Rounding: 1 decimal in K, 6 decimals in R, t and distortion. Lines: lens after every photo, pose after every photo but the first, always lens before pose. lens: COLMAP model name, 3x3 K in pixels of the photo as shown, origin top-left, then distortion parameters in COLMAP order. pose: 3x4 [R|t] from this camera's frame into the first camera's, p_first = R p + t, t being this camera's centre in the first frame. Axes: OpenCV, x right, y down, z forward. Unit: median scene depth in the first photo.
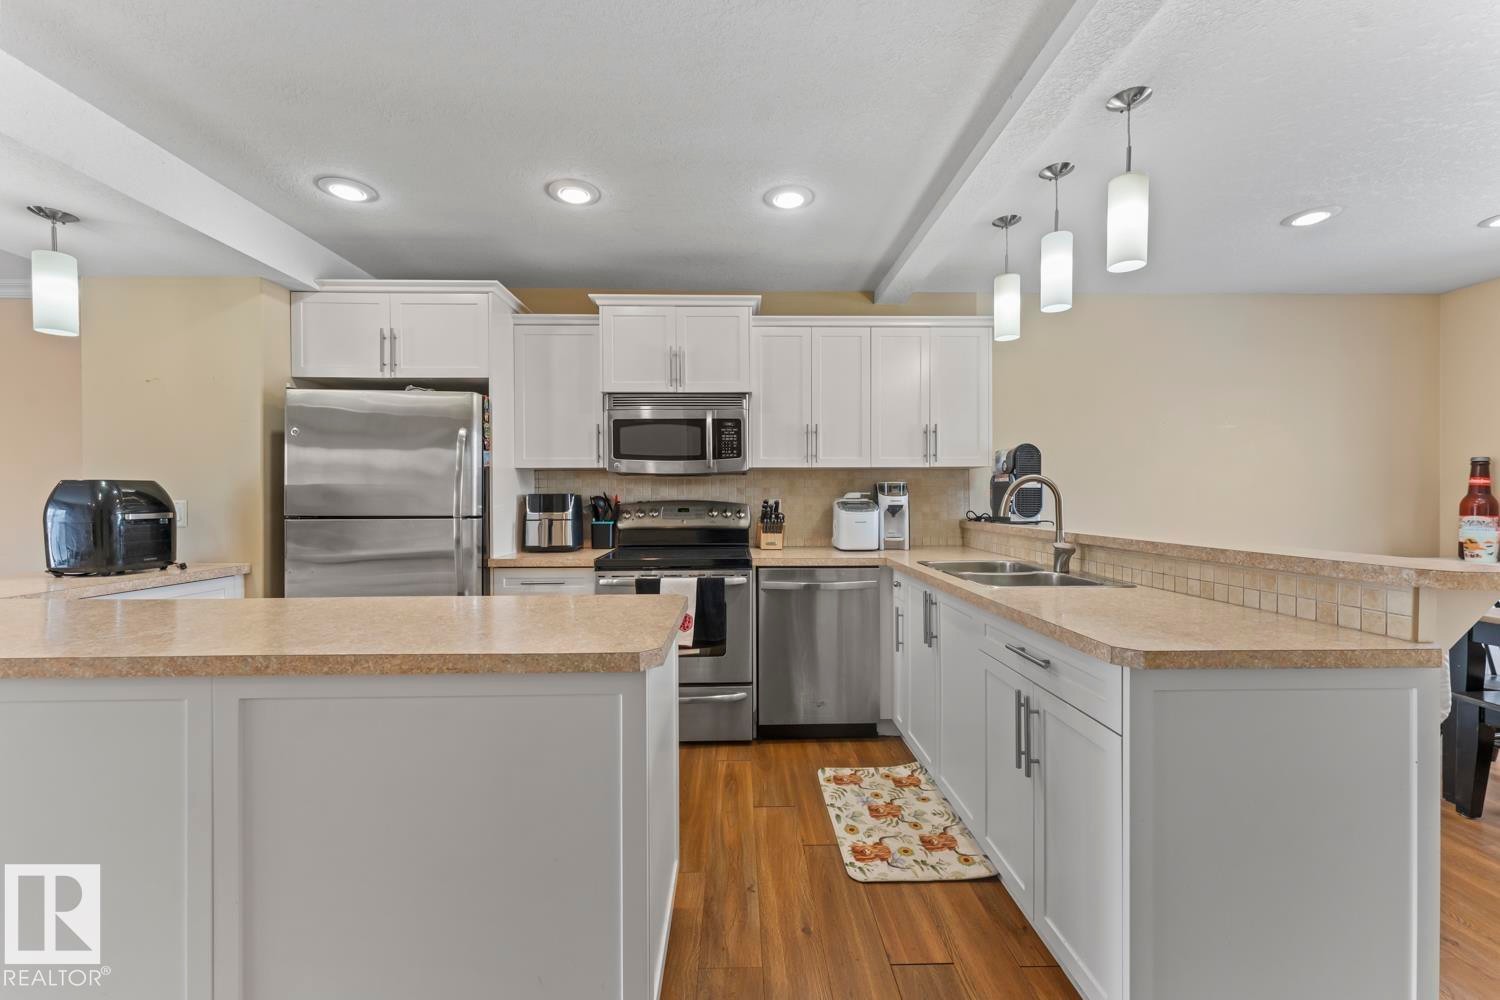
lens RADIAL K [[600.6, 0, 755.2], [0, 600.6, 494.4], [0, 0, 1]] dist [0.000646, 0.000162]
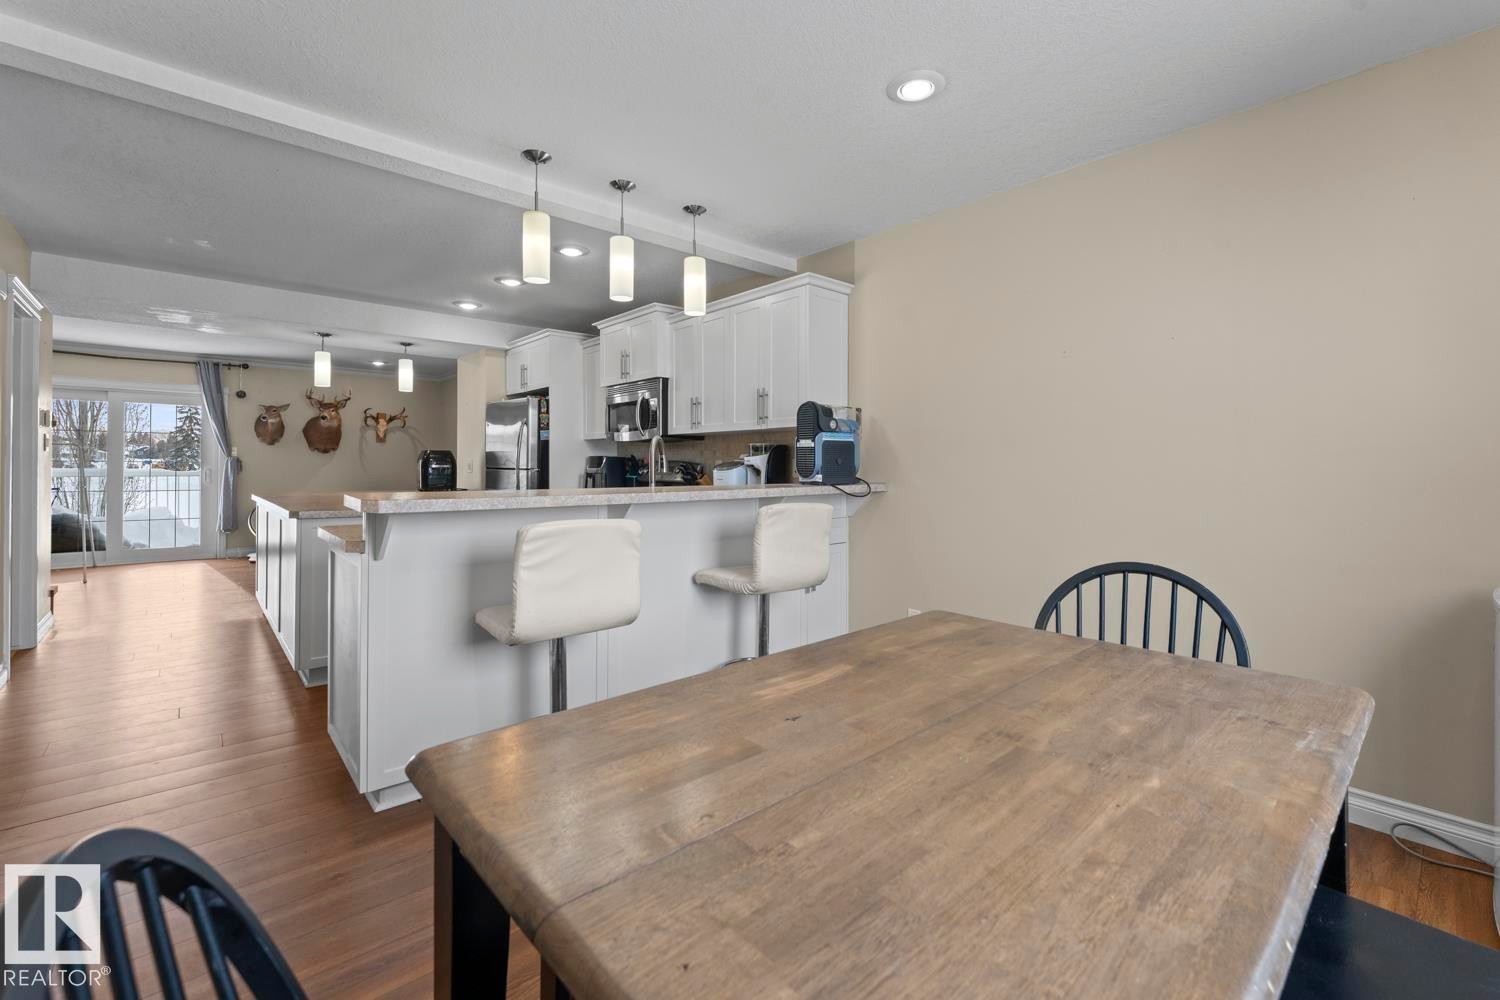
lens RADIAL K [[622.6, 0, 747.7], [0, 622.6, 458.3], [0, 0, 1]] dist [-0.000259, -0.000042]
pose [[0.631777, -0.000727, -0.775150, 1.113528], [0.000622, 1.000000, -0.000431, 0.005761], [0.775150, -0.000210, 0.631777, 0.296333]]
